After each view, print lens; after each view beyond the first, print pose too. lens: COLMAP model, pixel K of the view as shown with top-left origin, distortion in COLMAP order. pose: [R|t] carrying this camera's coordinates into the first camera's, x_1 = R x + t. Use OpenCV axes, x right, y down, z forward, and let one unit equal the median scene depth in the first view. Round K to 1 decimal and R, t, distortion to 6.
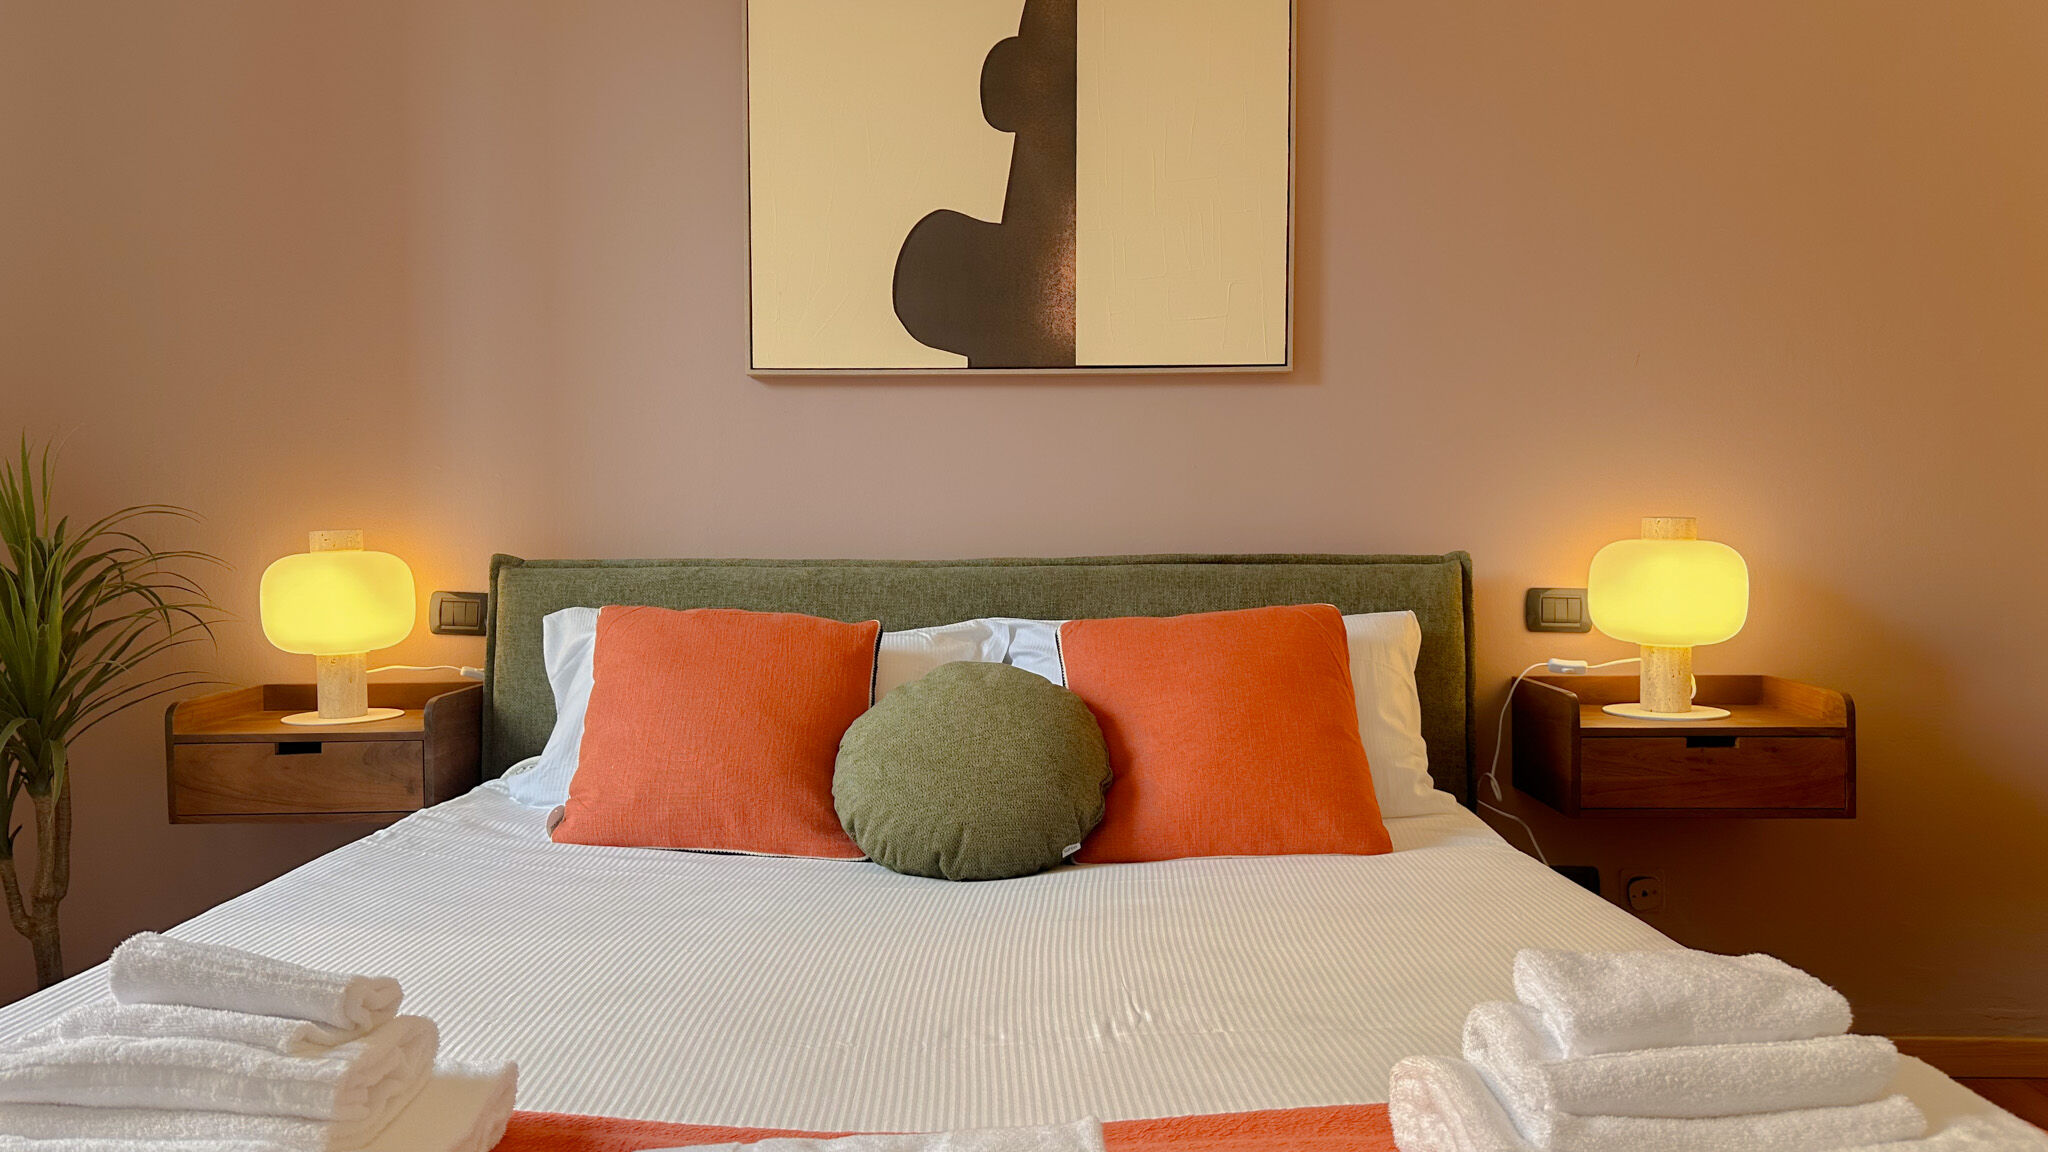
lens RADIAL K [[1490.6, 0, 1022.9], [0, 1490.6, 563.7], [0, 0, 1]] dist [0.135215, -0.220591]
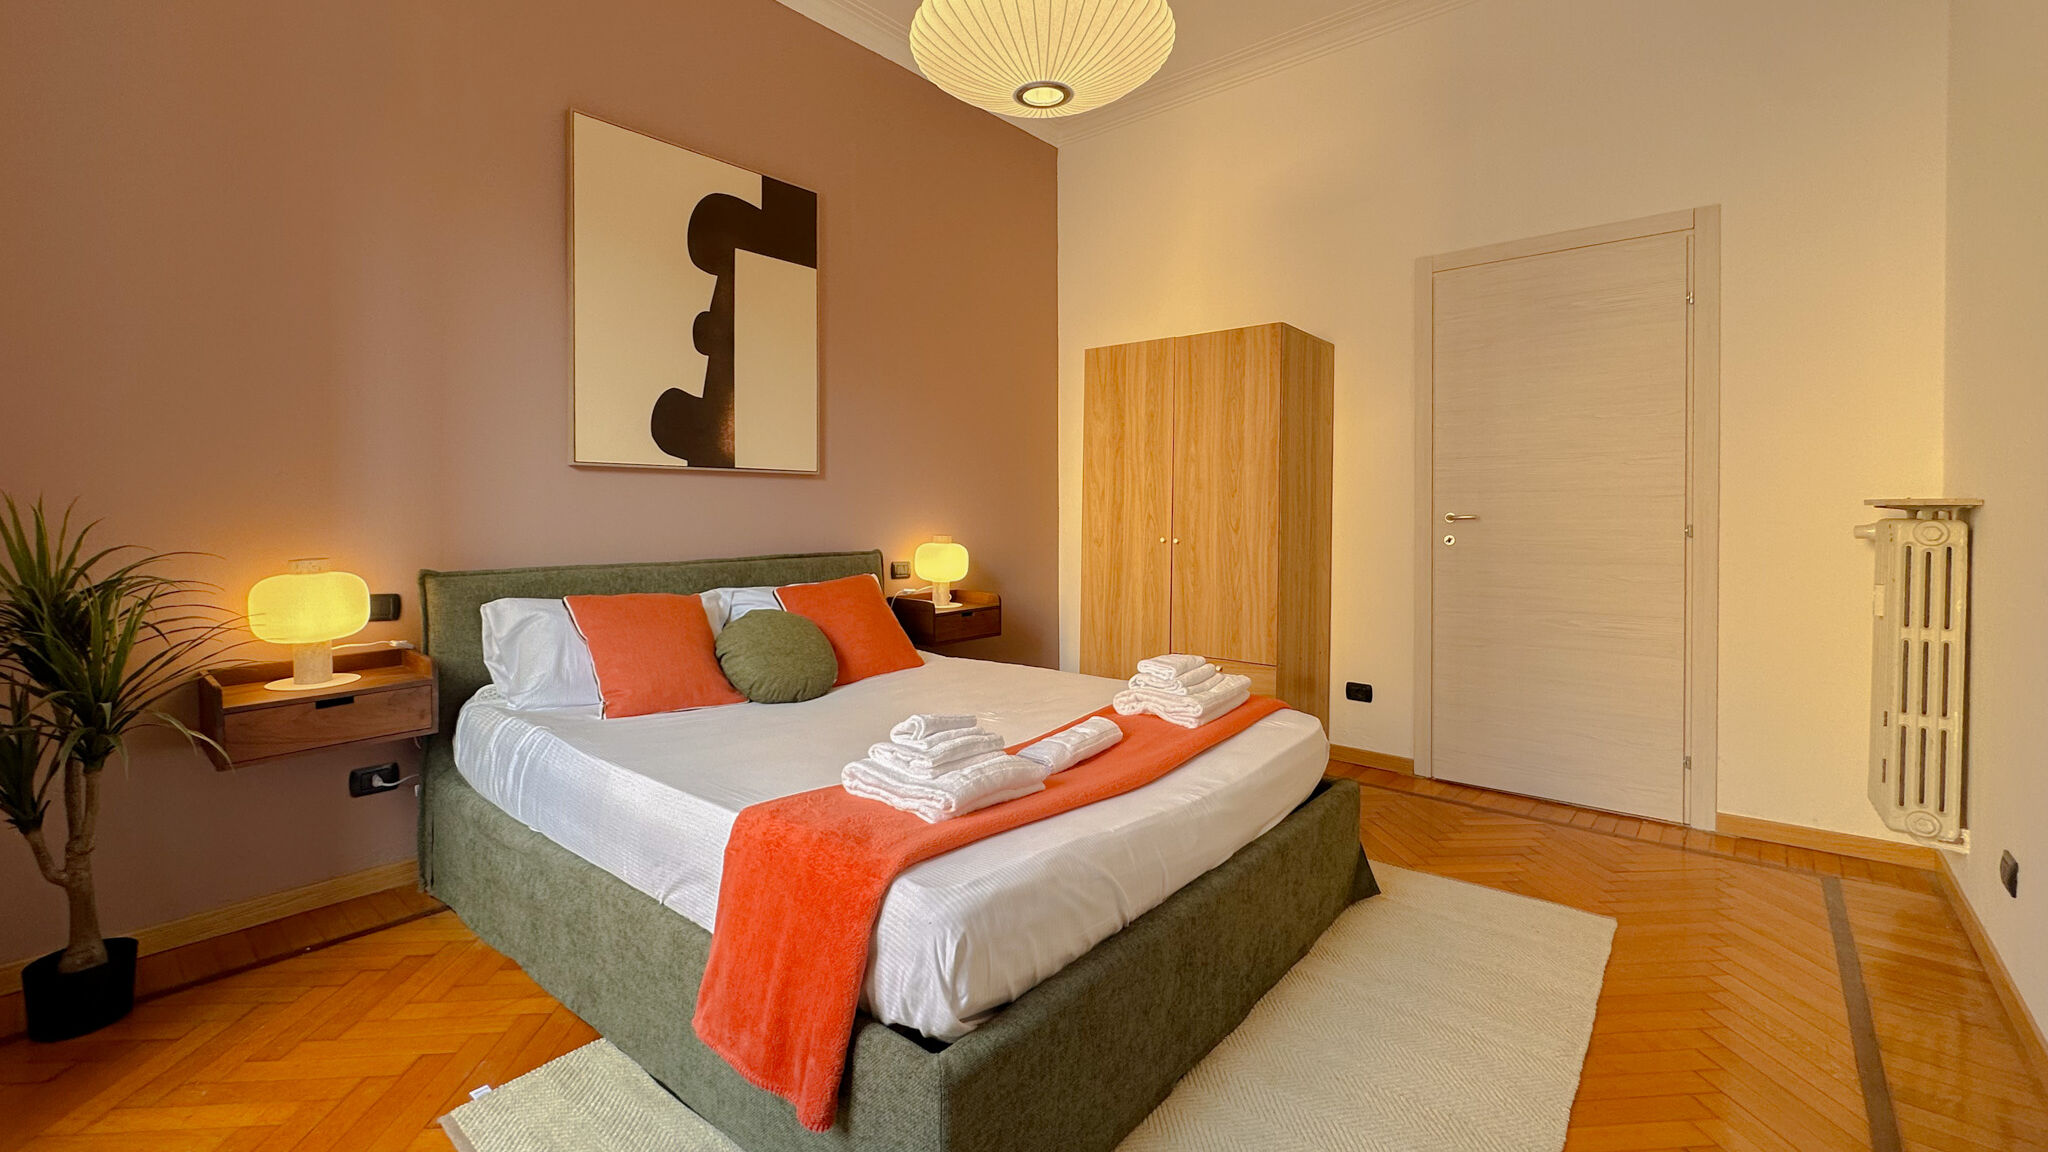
lens RADIAL K [[871.5, 0, 1027.5], [0, 871.5, 523.5], [0, 0, 1]] dist [-0.000268, 0.000008]
pose [[0.626980, -0.010941, 0.778959, -0.690538], [0.009444, 0.999935, 0.006443, -0.058043], [-0.778978, 0.003317, 0.627042, -0.107403]]
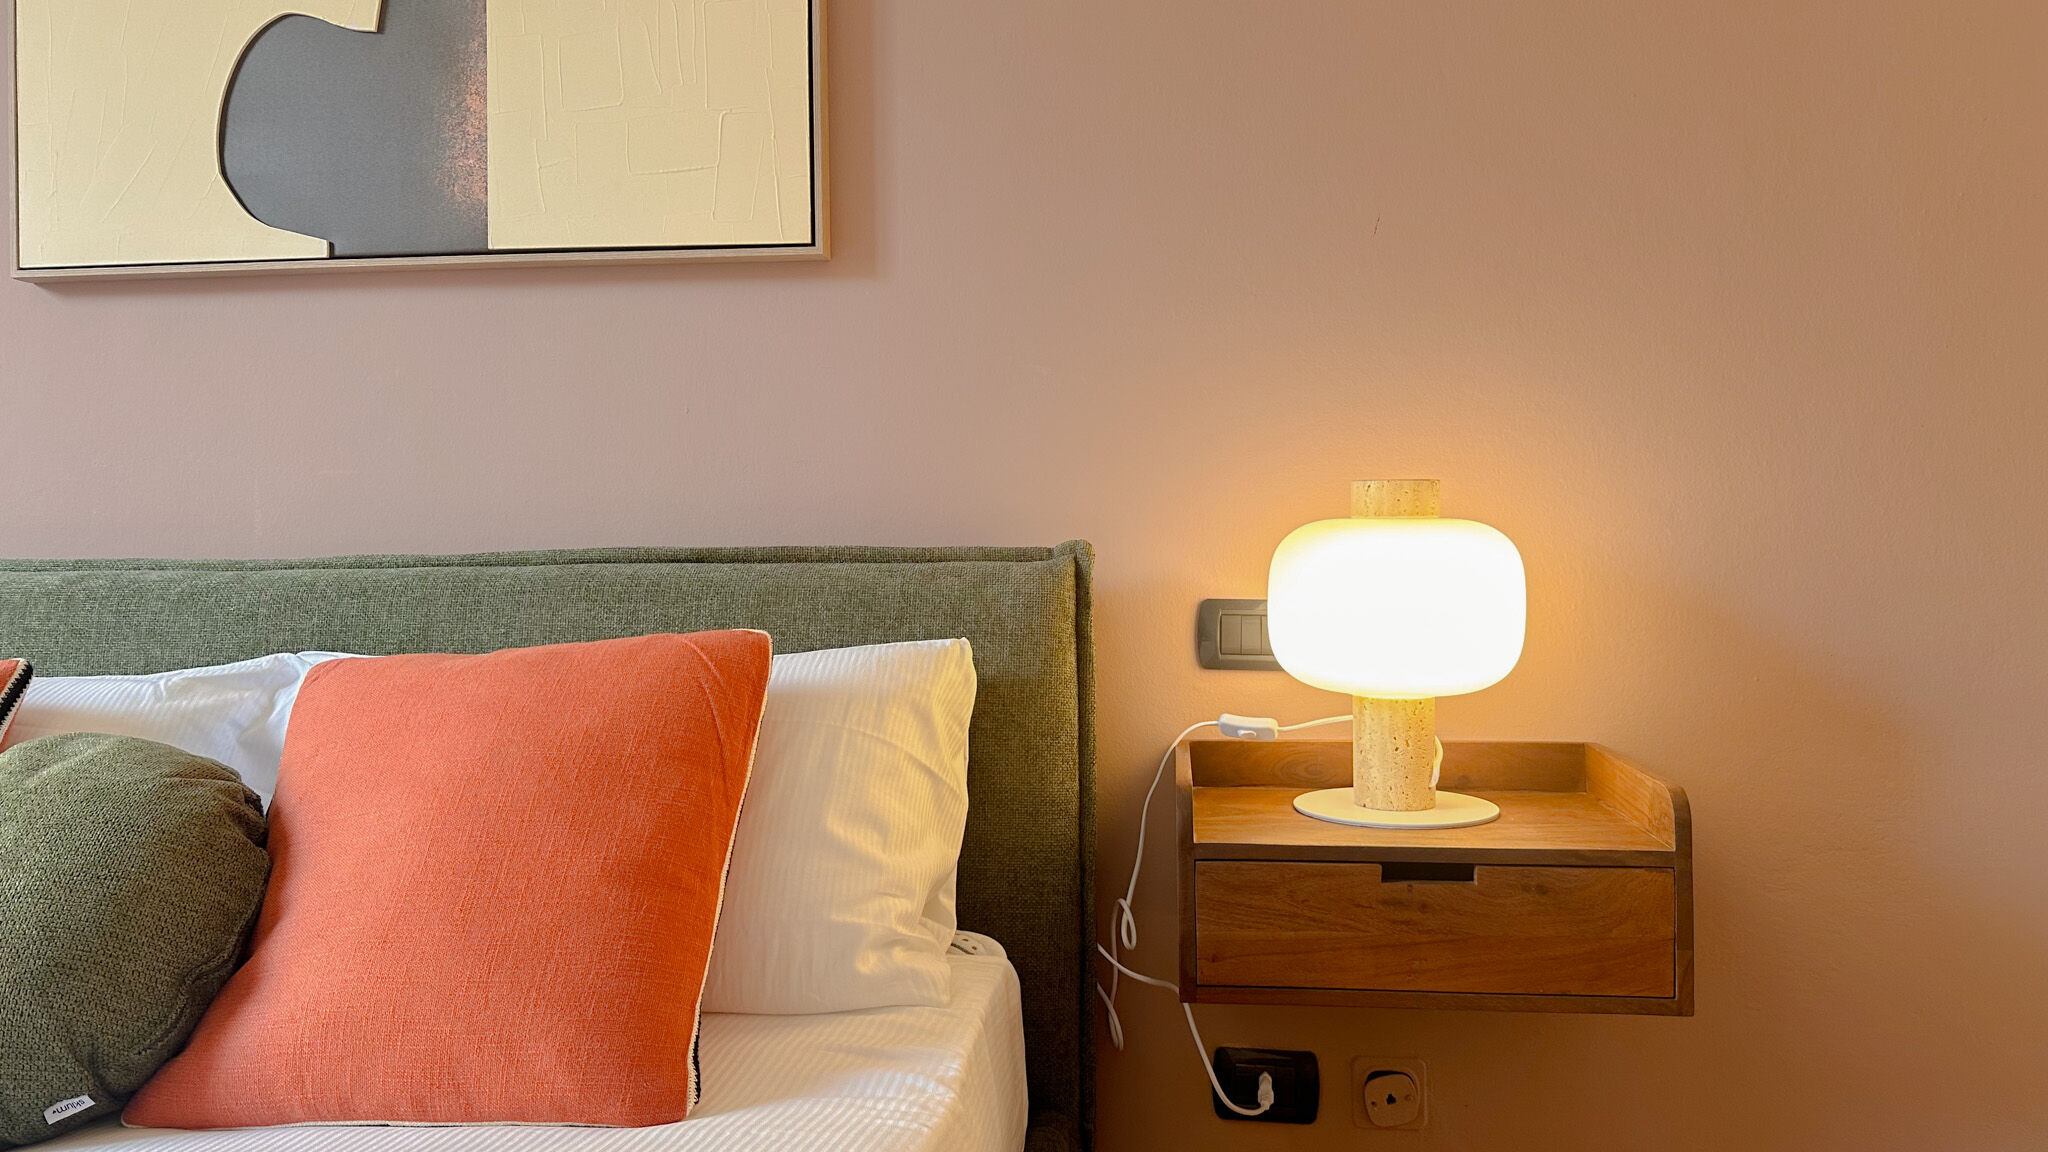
lens RADIAL K [[1449.0, 0, 1016.2], [0, 1449.0, 577.0], [0, 0, 1]] dist [0.132107, -0.197744]
pose [[0.996383, -0.004151, -0.084872, 0.318247], [0.004348, 0.999988, 0.002137, 0.005319], [0.084862, -0.002498, 0.996390, 0.406468]]
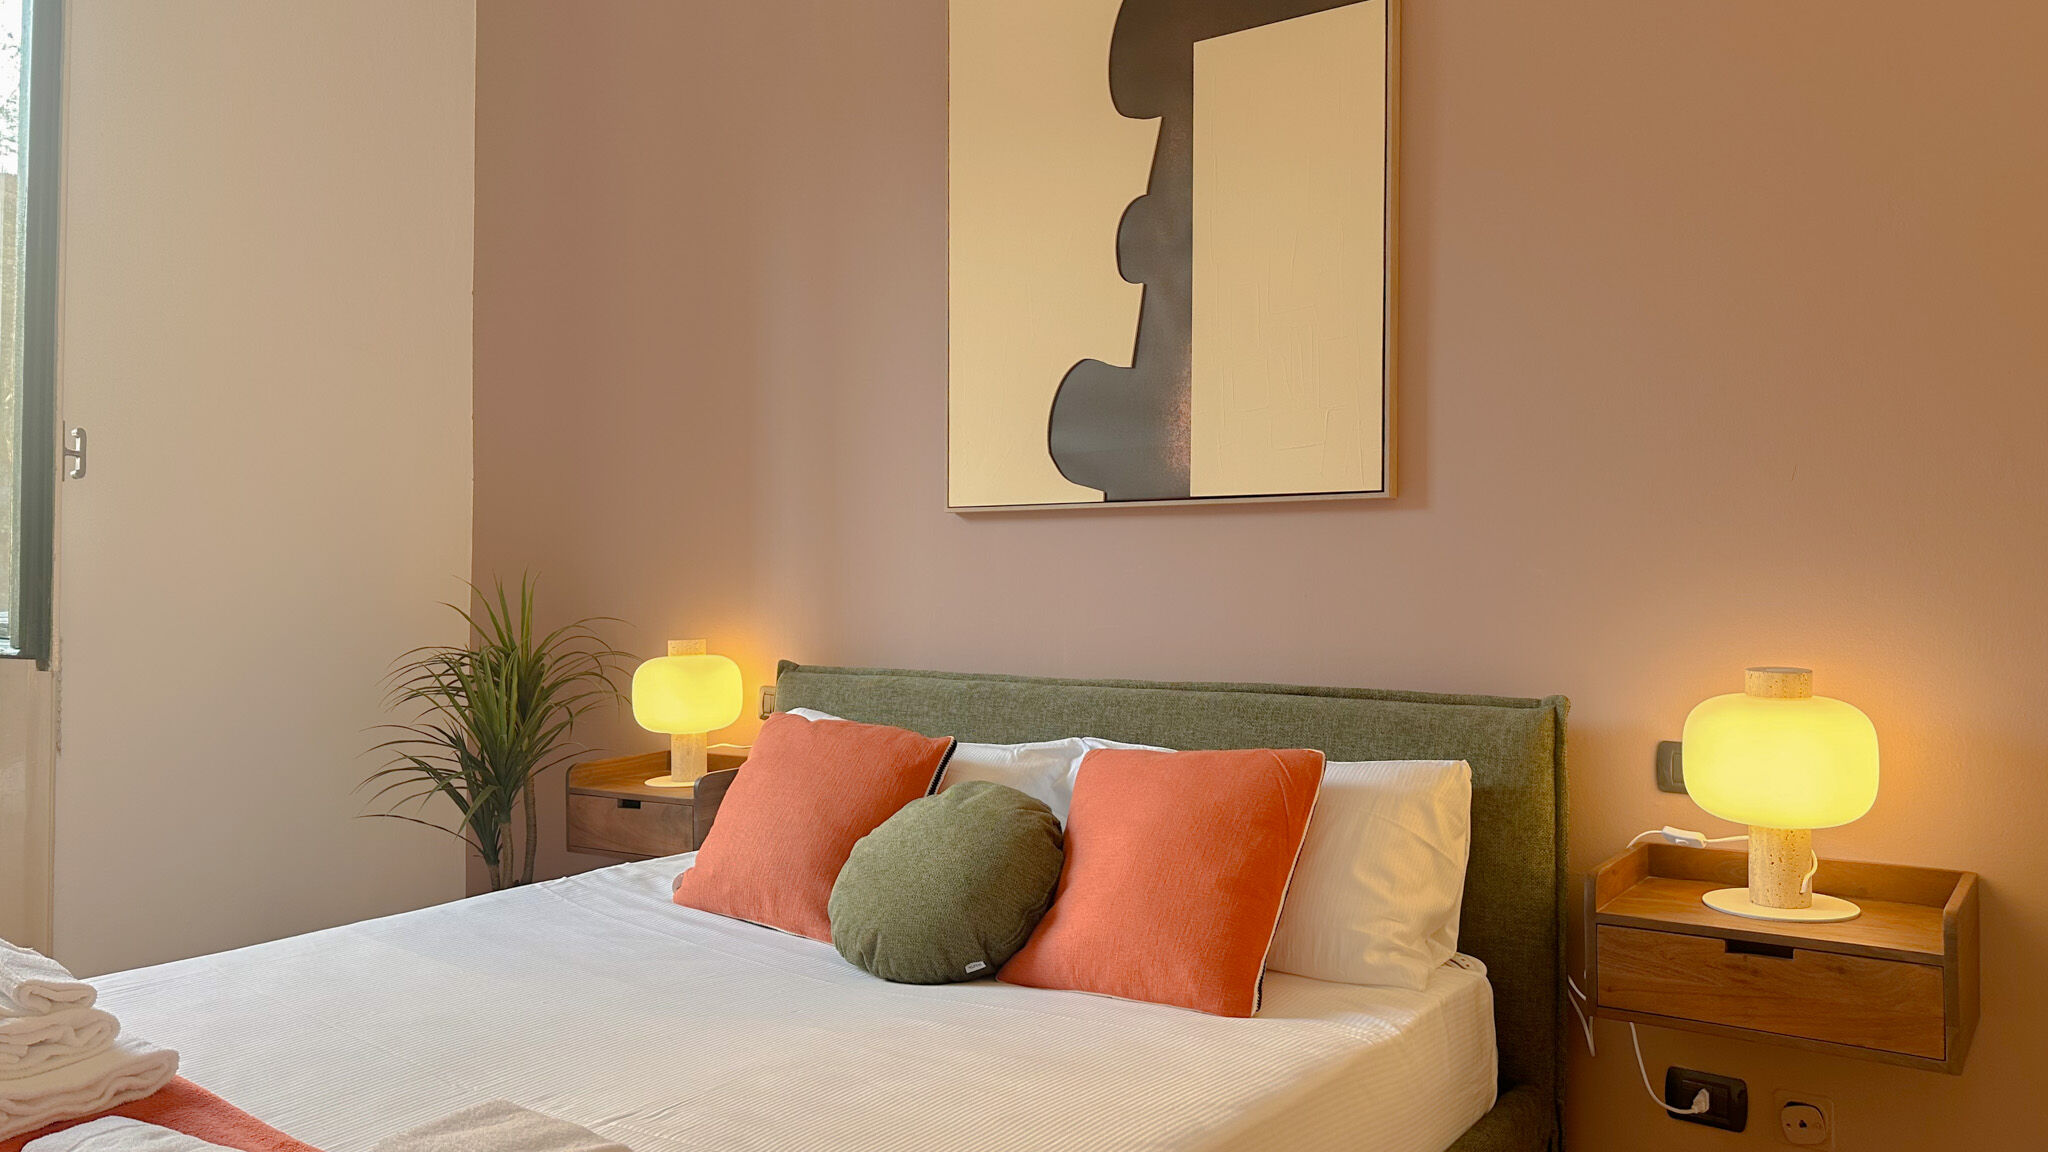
lens RADIAL K [[1490.6, 0, 1022.9], [0, 1490.6, 563.7], [0, 0, 1]] dist [0.135215, -0.220591]
pose [[0.825935, -0.003072, -0.563757, 0.538158], [-0.011629, 0.999680, -0.022485, -0.063050], [0.563645, 0.025127, 0.825635, 0.079750]]
